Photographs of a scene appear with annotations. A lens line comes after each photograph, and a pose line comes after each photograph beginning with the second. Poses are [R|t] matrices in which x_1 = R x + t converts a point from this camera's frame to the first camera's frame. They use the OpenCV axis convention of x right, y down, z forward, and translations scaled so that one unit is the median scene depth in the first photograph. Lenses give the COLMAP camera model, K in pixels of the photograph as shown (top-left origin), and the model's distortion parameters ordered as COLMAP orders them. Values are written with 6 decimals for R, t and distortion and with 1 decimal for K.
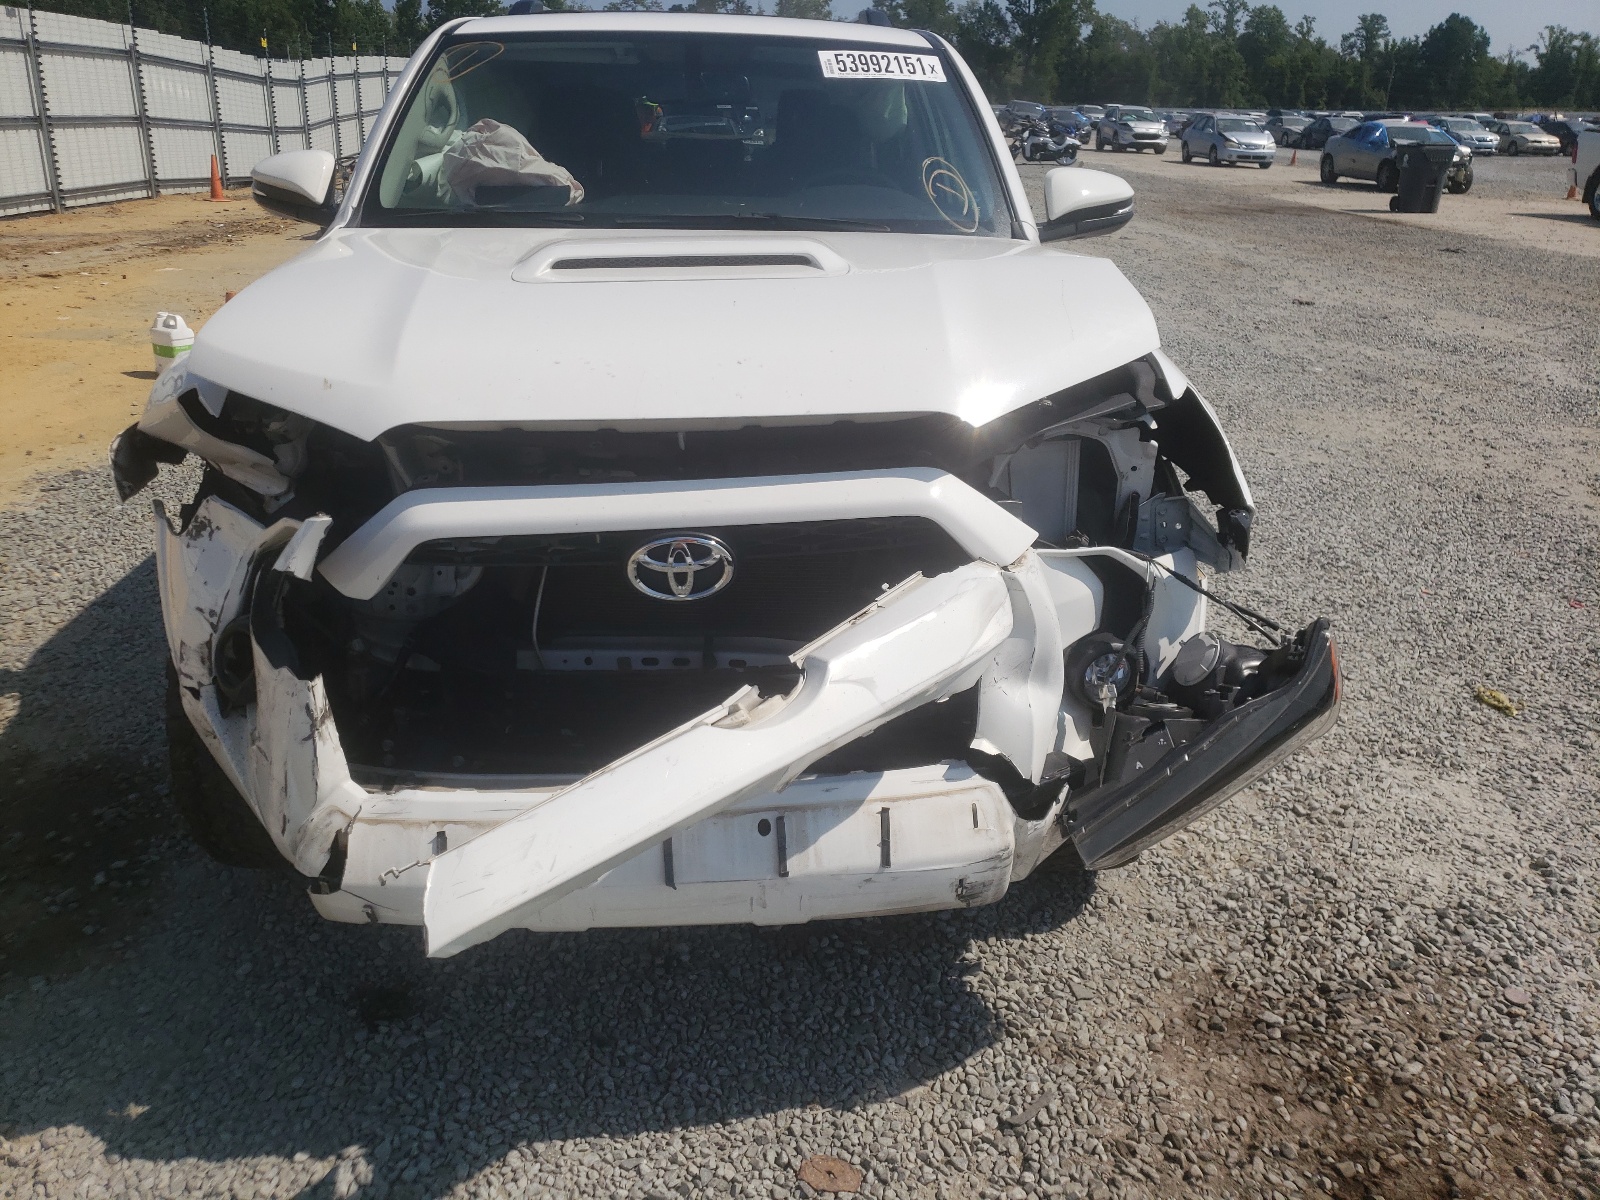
lens RADIAL K [[1269.7, 0, 797.1], [0, 1269.7, 613.2], [0, 0, 1]] dist [0.073284, -0.007914]
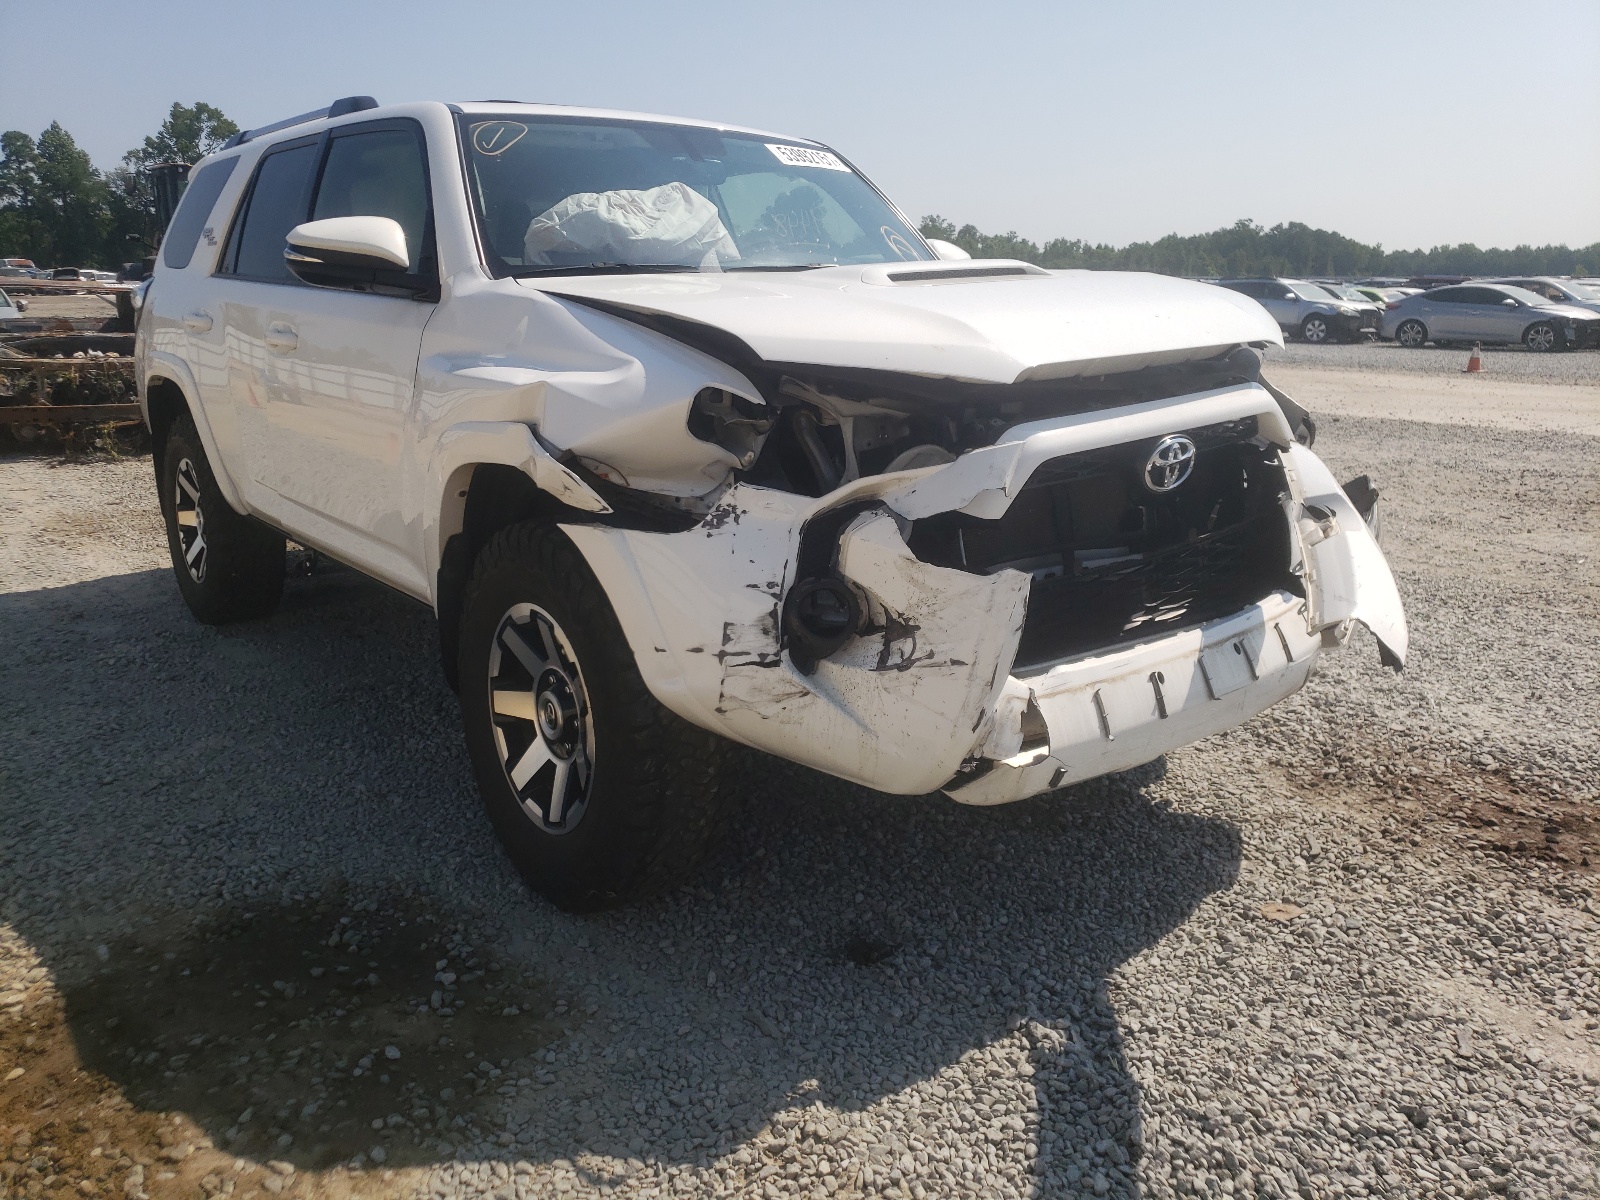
lens RADIAL K [[1269.7, 0, 793.5], [0, 1269.7, 589.5], [0, 0, 1]] dist [0.073284, -0.007914]
pose [[0.801878, -0.152700, 0.577645, -1.146998], [0.233099, 0.970133, -0.067131, 0.086476], [-0.550142, 0.188480, 0.813523, 0.134287]]
